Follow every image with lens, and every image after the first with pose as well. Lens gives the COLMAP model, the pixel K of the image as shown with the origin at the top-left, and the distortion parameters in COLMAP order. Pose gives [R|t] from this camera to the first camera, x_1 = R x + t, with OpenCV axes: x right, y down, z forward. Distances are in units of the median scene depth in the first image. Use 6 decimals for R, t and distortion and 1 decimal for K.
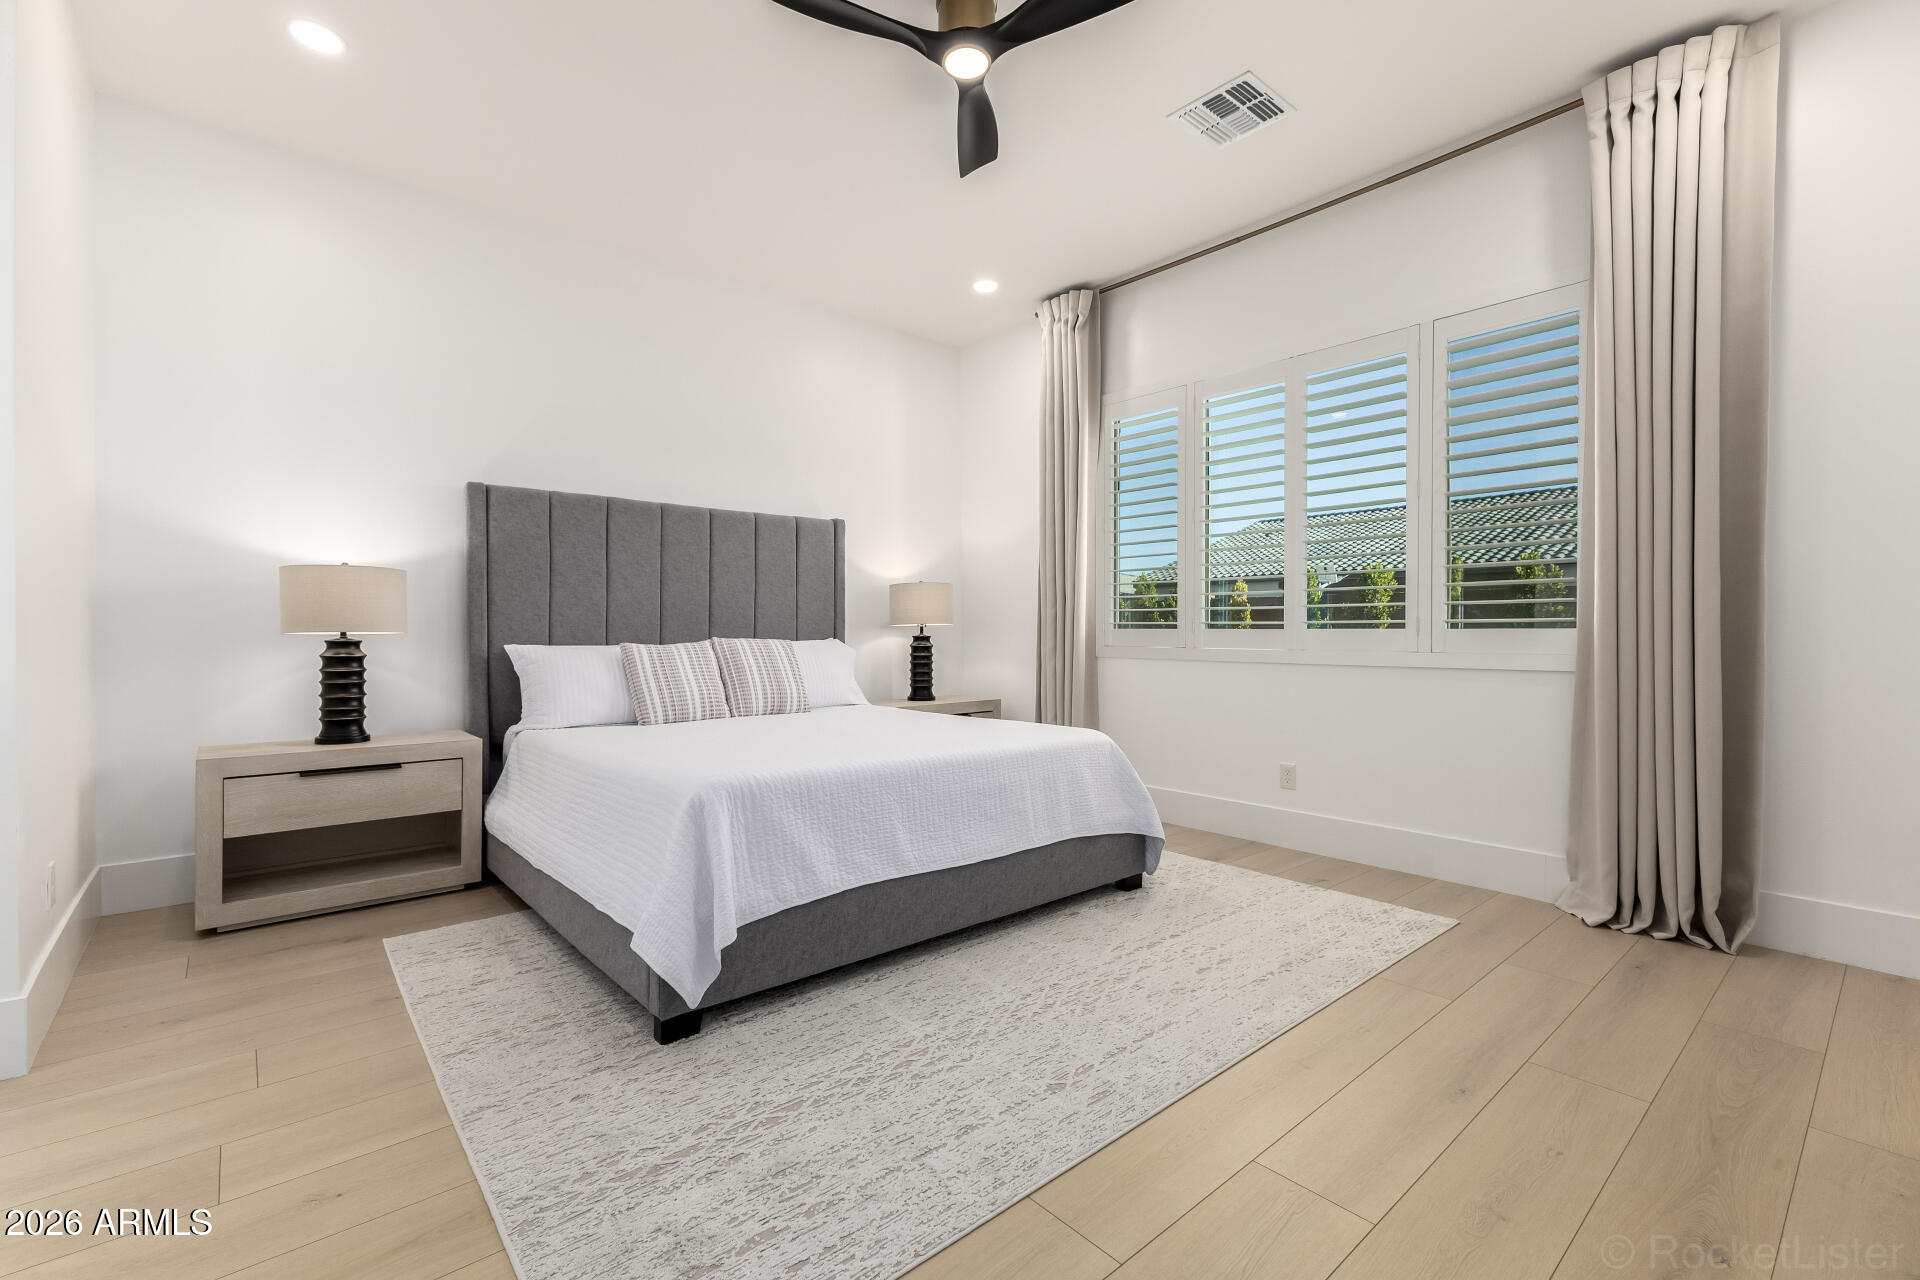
lens RADIAL K [[826.4, 0, 960.9], [0, 826.4, 634.4], [0, 0, 1]] dist [0.005156, 0.000770]
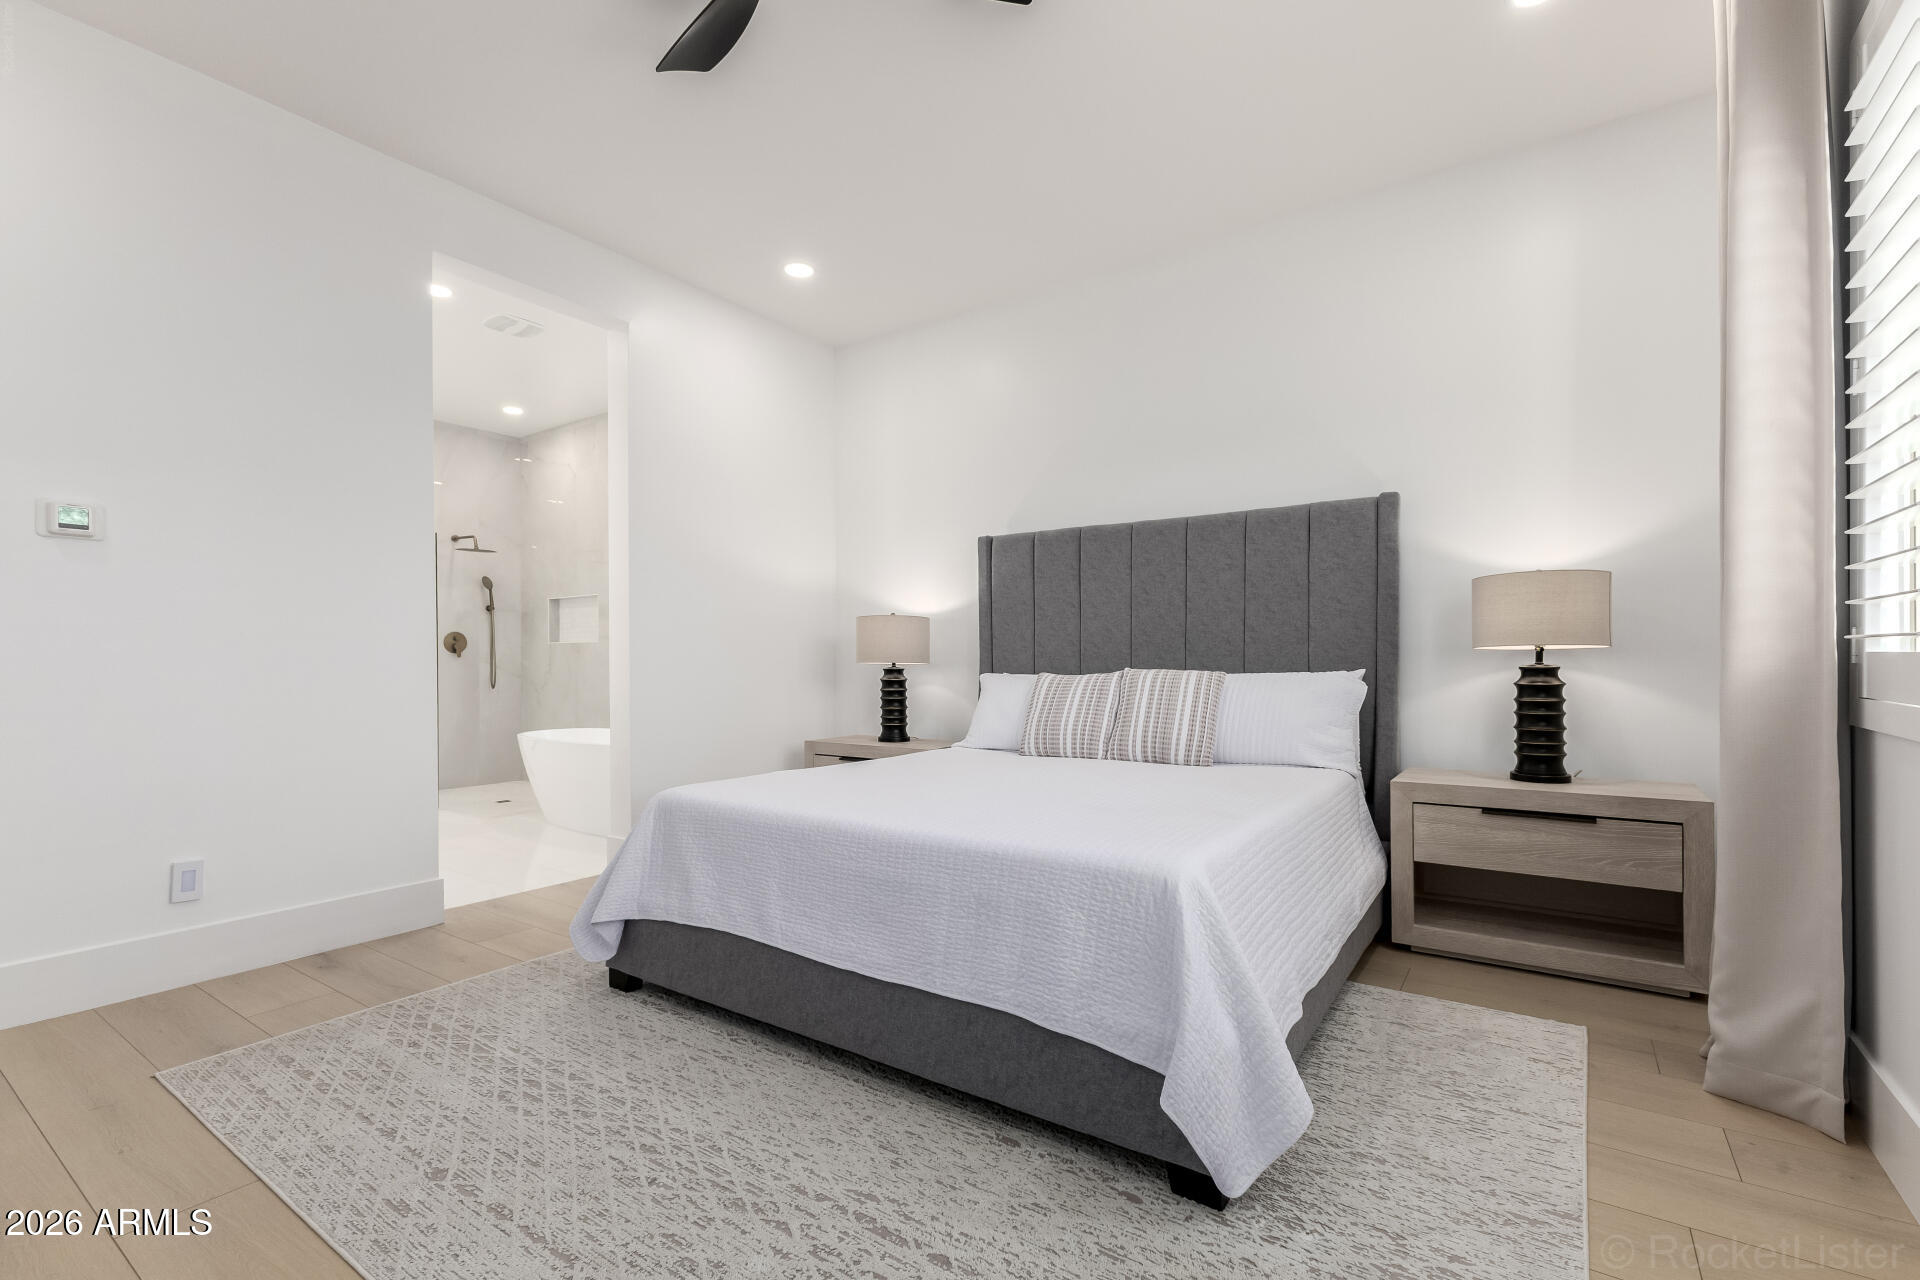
lens RADIAL K [[849.4, 0, 969.2], [0, 849.4, 654.7], [0, 0, 1]] dist [-0.000554, -0.000461]
pose [[0.255683, -0.016388, -0.966622, 0.583351], [-0.004176, 0.999828, -0.018056, 0.008143], [0.966752, 0.008653, 0.255571, 0.676354]]
